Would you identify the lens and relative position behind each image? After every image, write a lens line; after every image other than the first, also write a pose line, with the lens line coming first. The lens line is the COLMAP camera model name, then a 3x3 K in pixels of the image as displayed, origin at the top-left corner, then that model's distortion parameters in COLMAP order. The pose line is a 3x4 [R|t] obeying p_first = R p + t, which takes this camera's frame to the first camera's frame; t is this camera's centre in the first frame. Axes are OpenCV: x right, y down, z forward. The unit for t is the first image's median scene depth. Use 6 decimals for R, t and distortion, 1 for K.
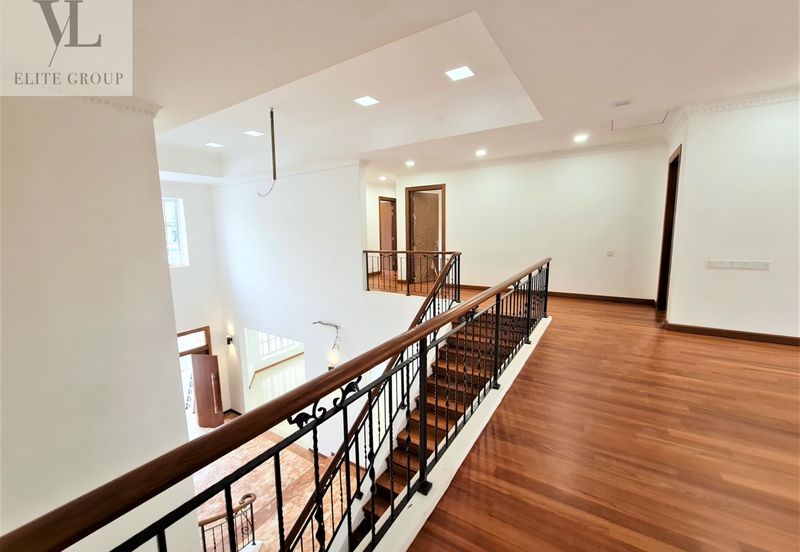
lens RADIAL K [[327.5, 0, 394.1], [0, 327.5, 274.3], [0, 0, 1]] dist [0.007286, 0.000432]
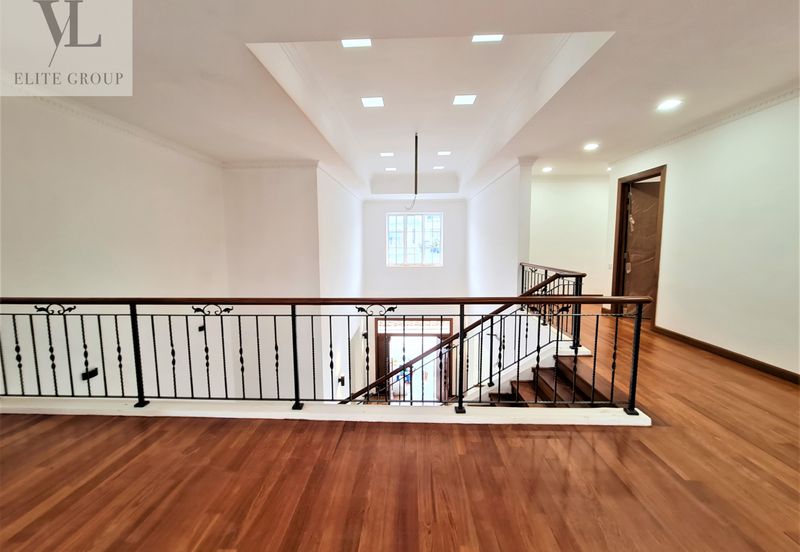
lens RADIAL K [[327.5, 0, 396.9], [0, 327.5, 273.9], [0, 0, 1]] dist [0.007286, 0.000432]
pose [[0.502728, 0.103184, -0.858265, 0.896375], [-0.124342, 0.991157, 0.046328, -0.079393], [0.855456, 0.083428, 0.511112, 0.542961]]
